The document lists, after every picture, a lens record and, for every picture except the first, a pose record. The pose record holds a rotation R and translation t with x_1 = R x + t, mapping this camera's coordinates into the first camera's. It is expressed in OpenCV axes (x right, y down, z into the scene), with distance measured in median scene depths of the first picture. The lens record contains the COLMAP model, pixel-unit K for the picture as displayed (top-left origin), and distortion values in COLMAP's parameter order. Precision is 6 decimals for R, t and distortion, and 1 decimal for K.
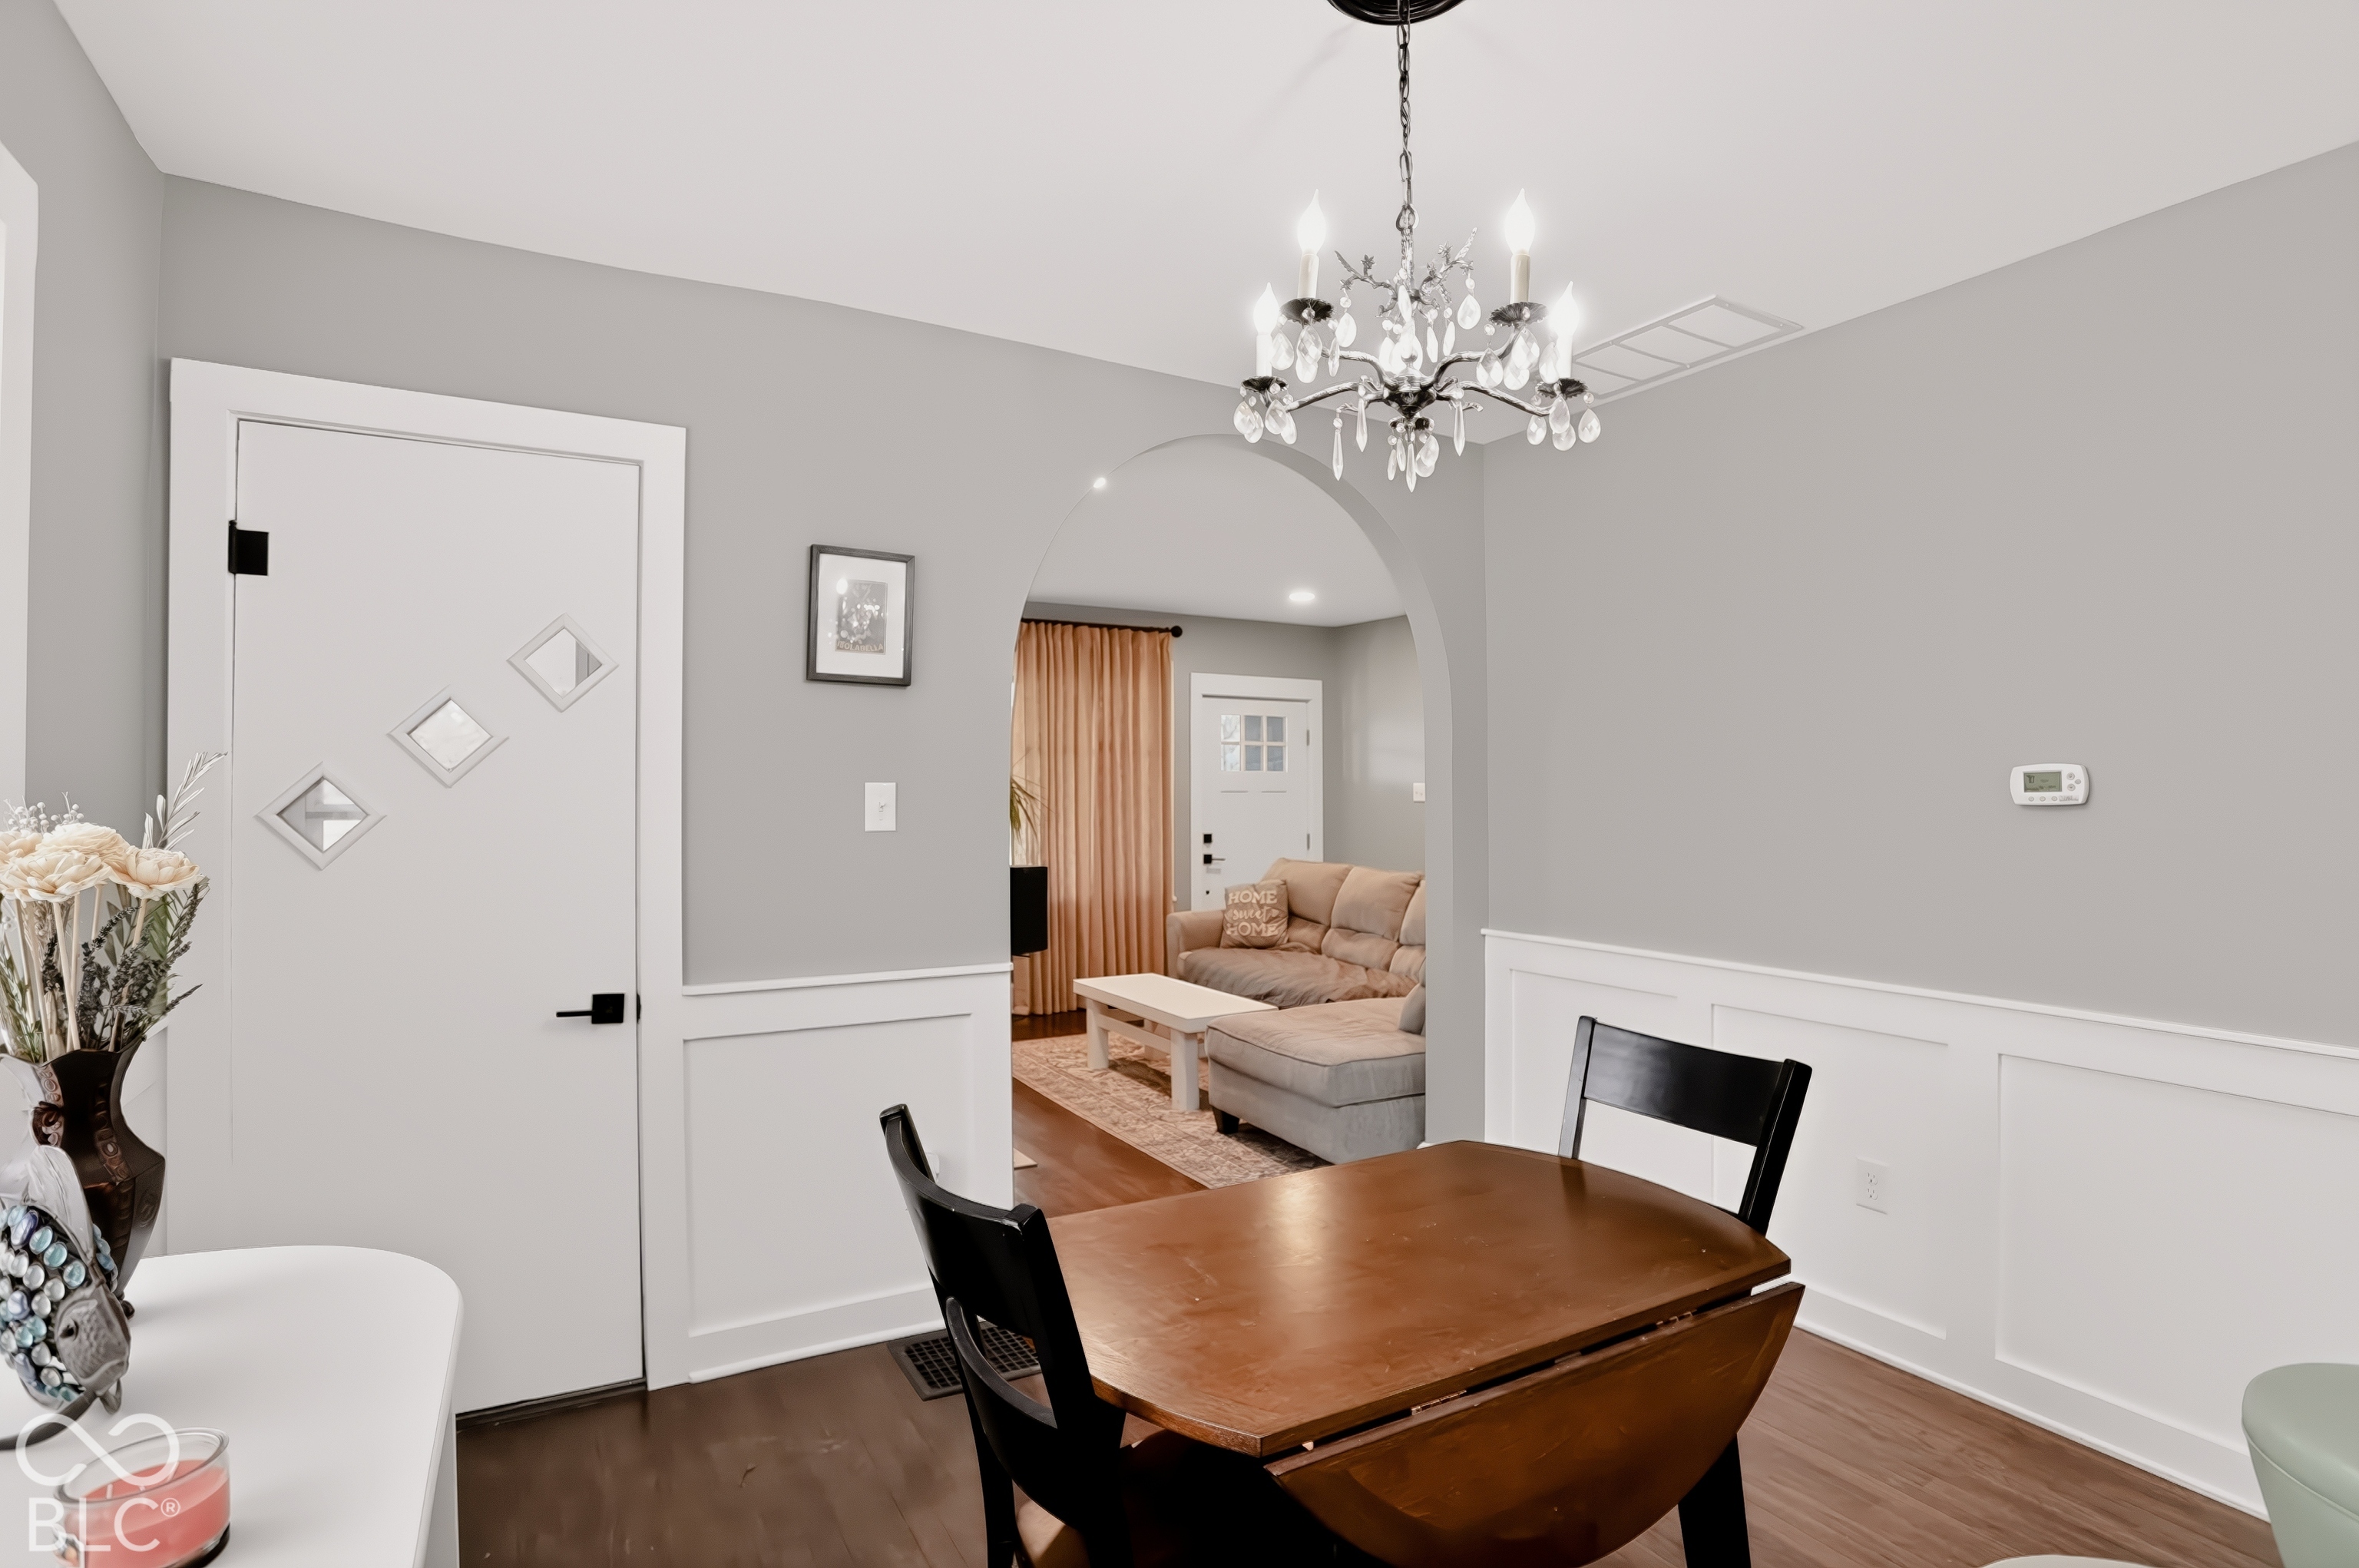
lens RADIAL K [[1197.0, 0, 1179.5], [0, 1197.0, 784.0], [0, 0, 1]] dist [0.000677, 0.000185]
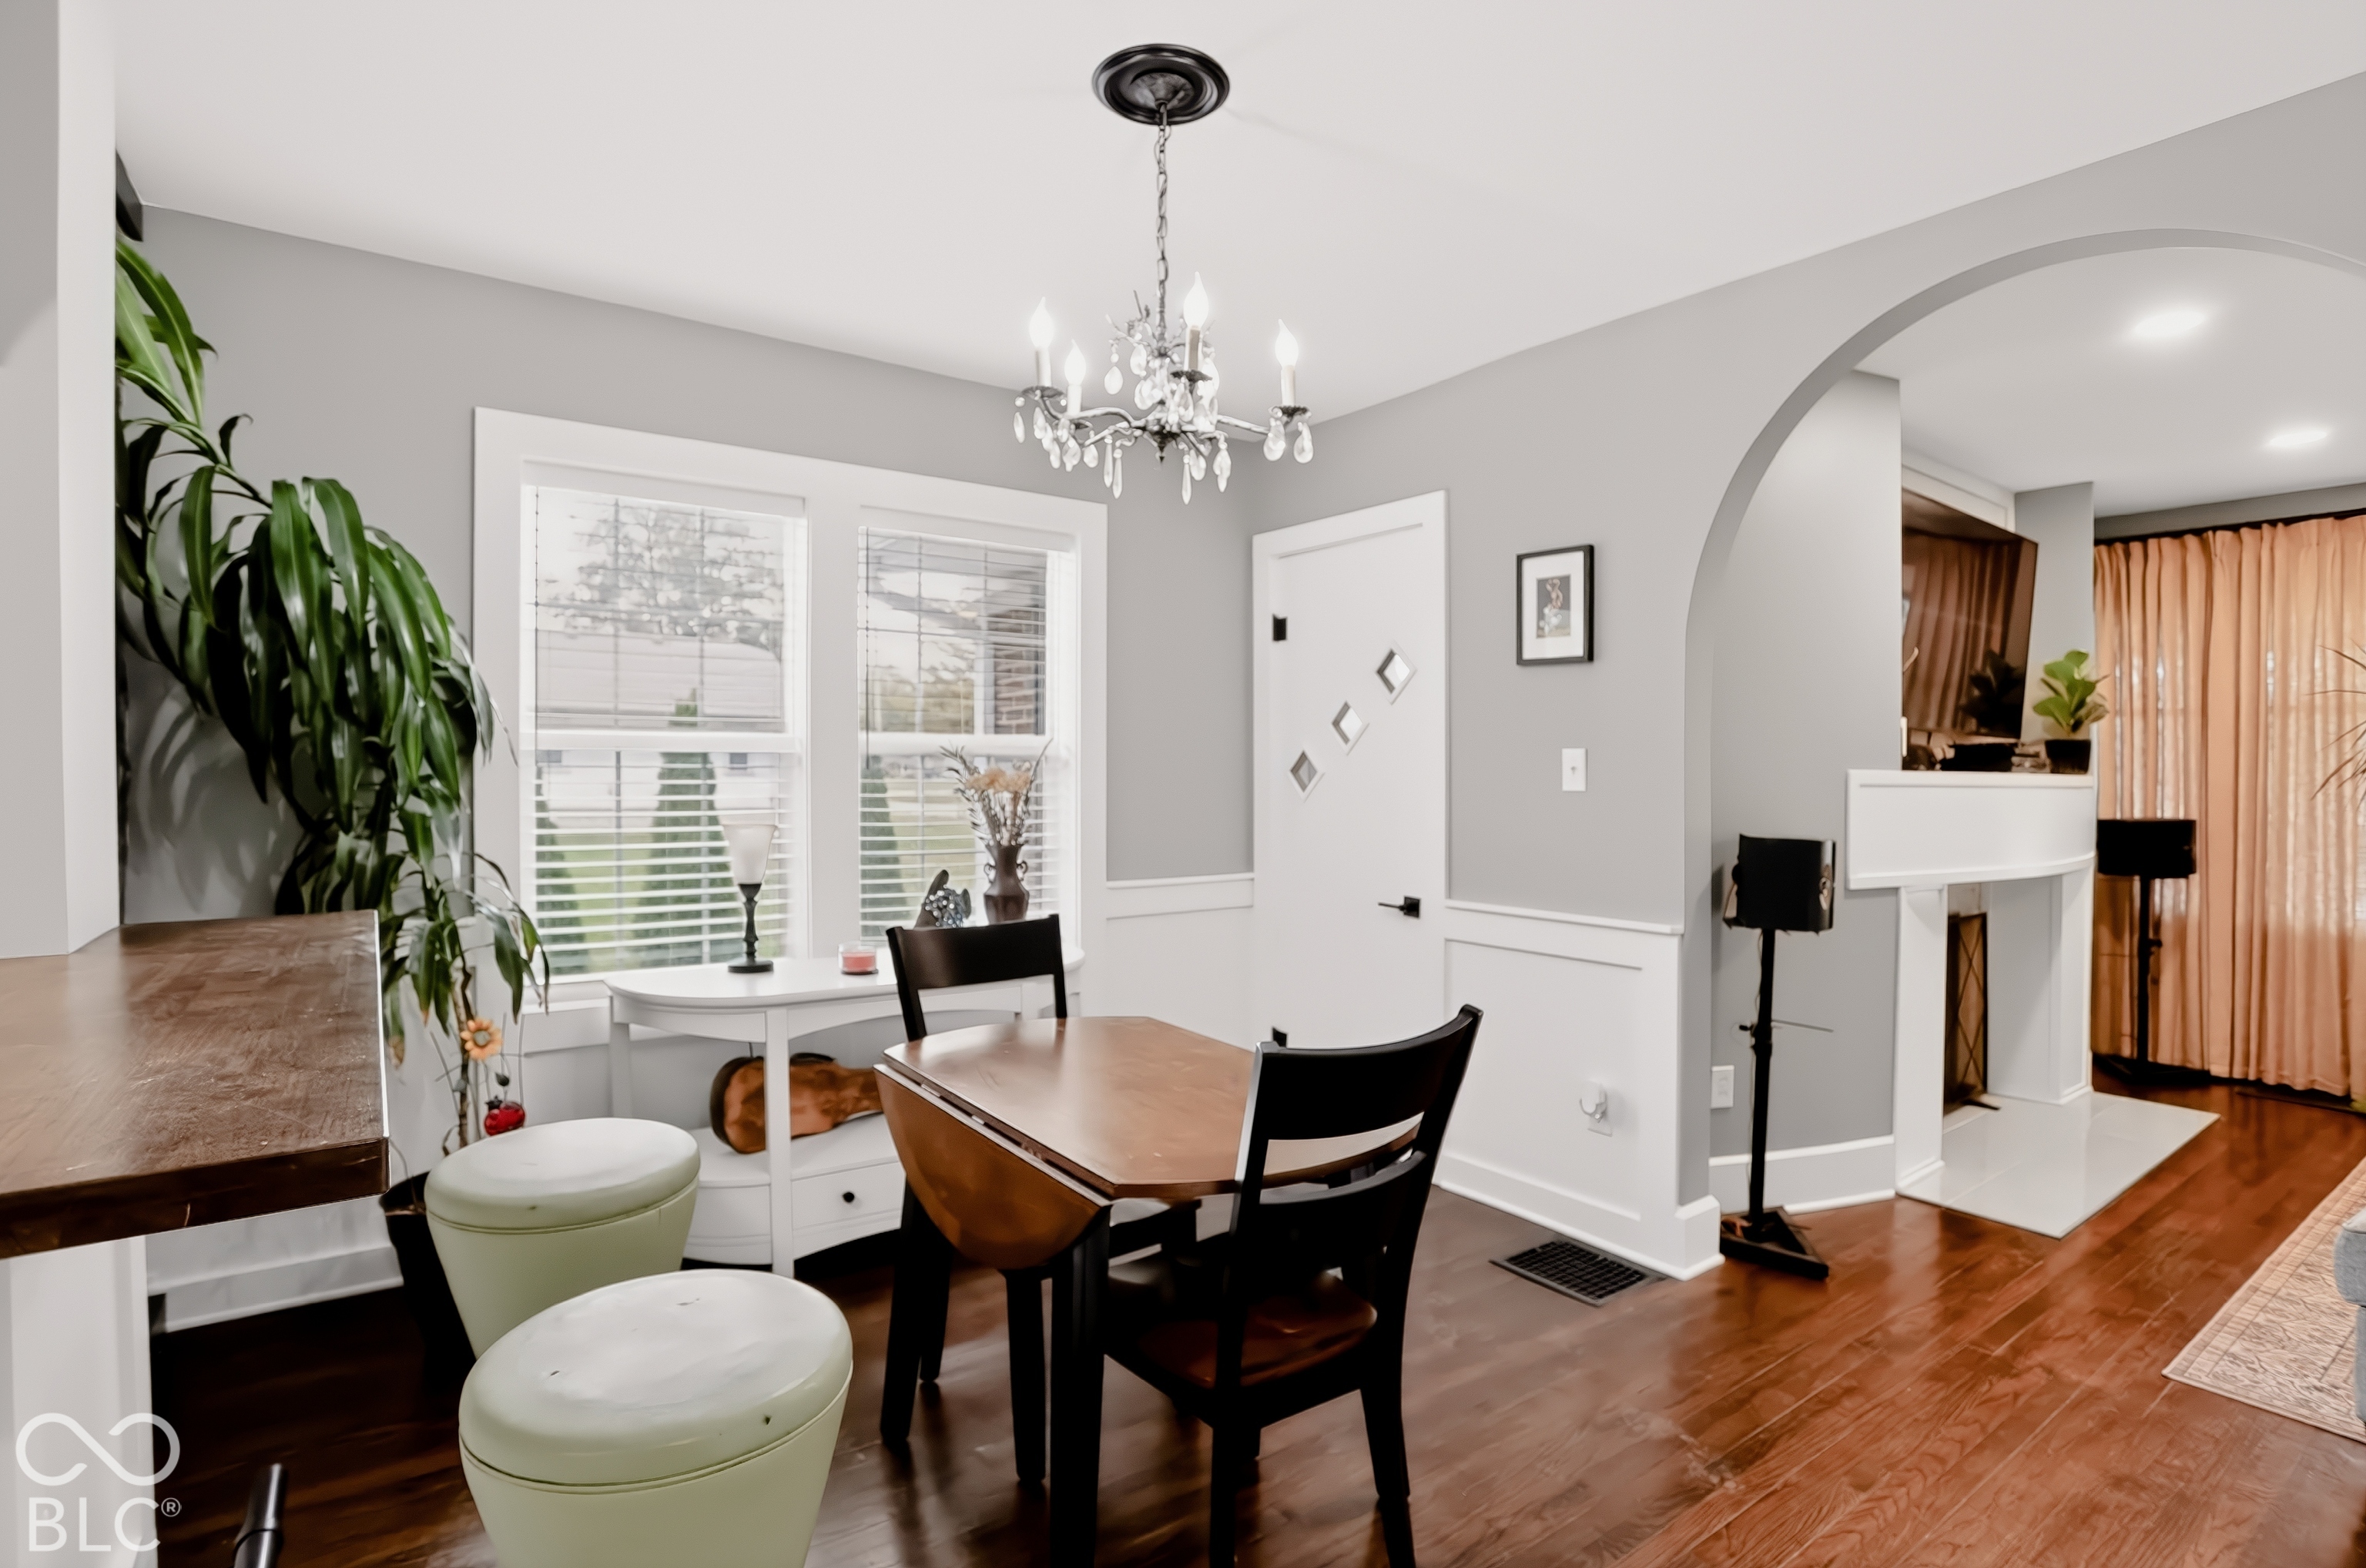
lens RADIAL K [[1158.9, 0, 1154.4], [0, 1158.9, 787.8], [0, 0, 1]] dist [-0.060606, 0.025861]
pose [[0.116989, 0.013308, -0.993044, 0.835299], [-0.006203, 0.999901, 0.012669, 0.026376], [0.993114, 0.004678, 0.117060, 0.505433]]
